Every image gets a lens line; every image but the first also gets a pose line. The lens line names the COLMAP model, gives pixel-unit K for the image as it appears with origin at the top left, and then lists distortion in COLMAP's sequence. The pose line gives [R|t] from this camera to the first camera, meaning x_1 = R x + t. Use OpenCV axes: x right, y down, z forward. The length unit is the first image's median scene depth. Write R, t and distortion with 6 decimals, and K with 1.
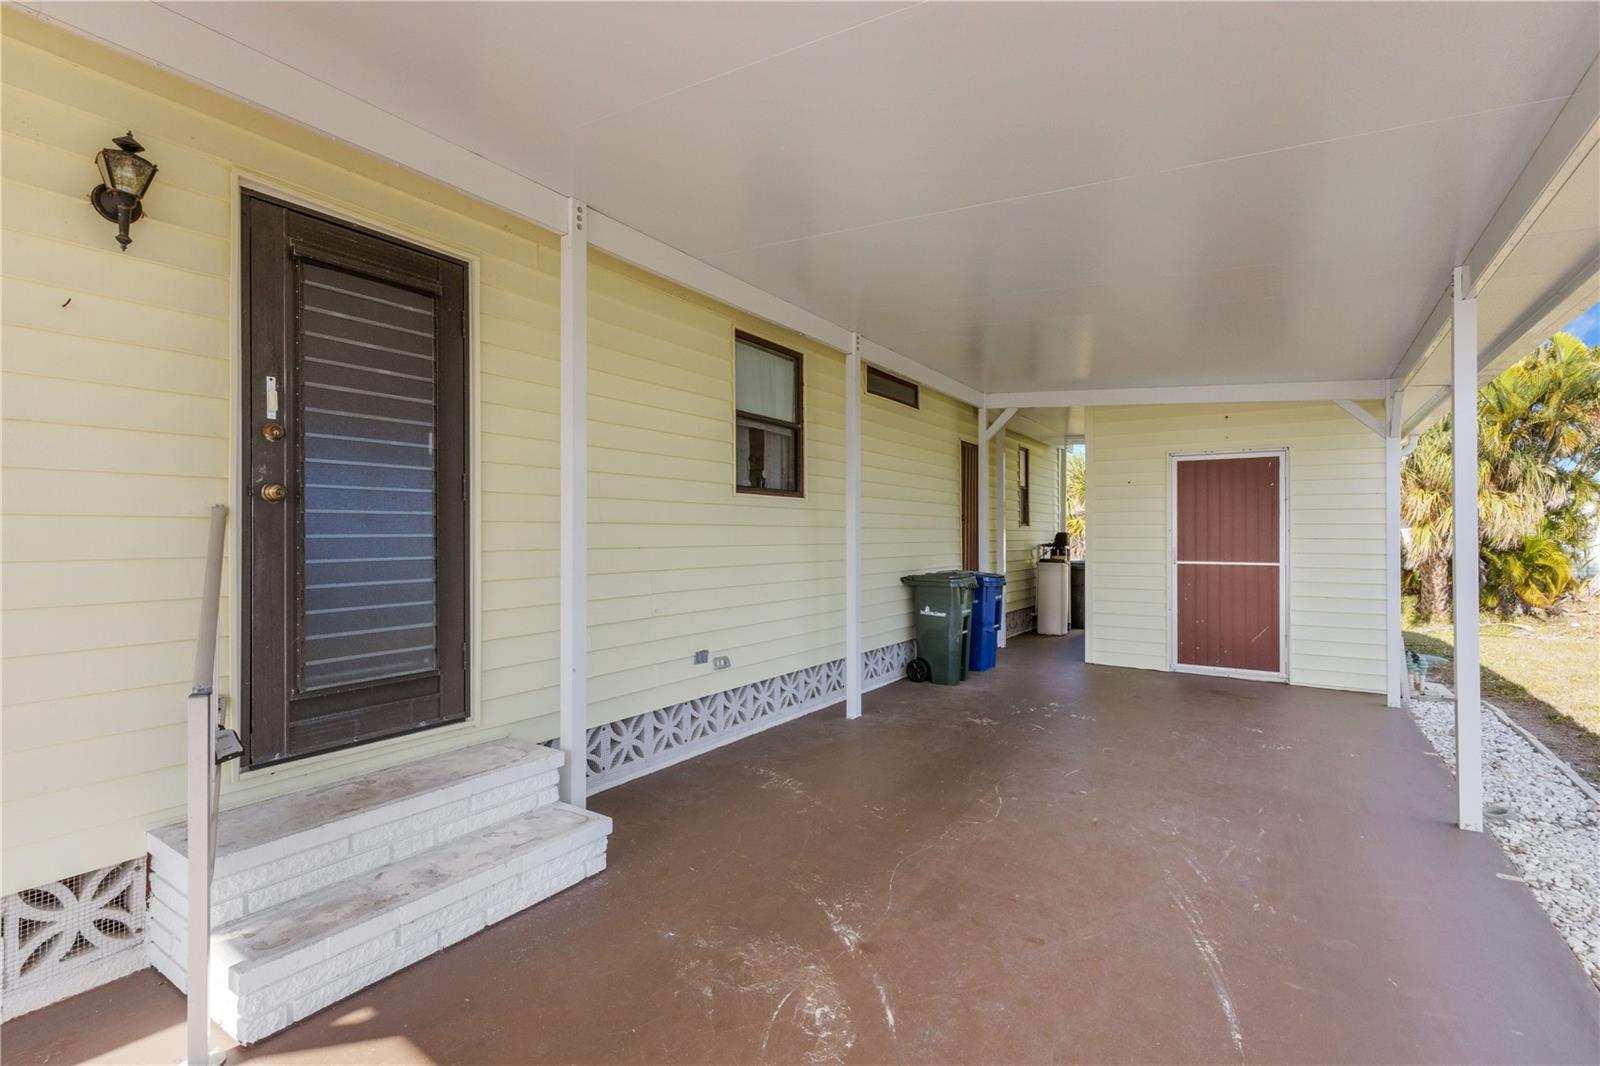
lens RADIAL K [[732.7, 0, 803.9], [0, 732.7, 524.4], [0, 0, 1]] dist [0.006656, 0.001003]
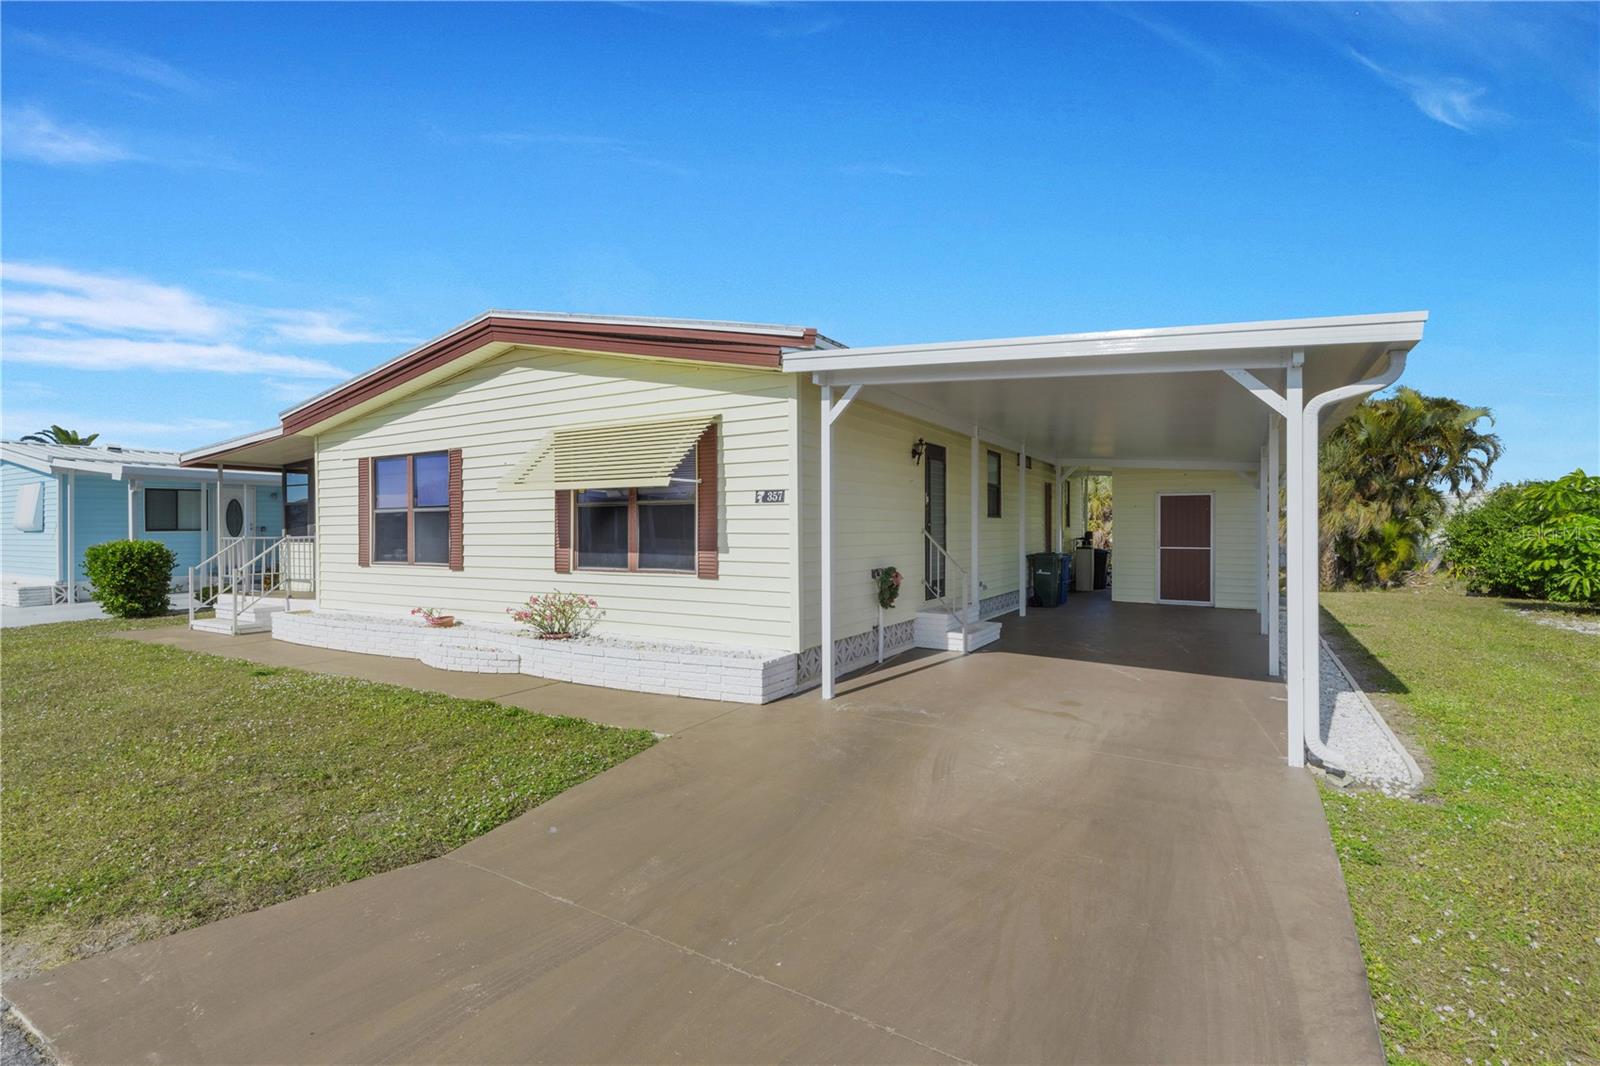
lens RADIAL K [[703.5, 0, 800.0], [0, 703.5, 533.0], [0, 0, 1]] dist [0.000846, 0.000116]
pose [[0.999558, -0.002958, 0.029596, -0.501816], [0.002386, 0.999810, 0.019321, -0.024706], [-0.029647, -0.019242, 0.999375, -0.839166]]
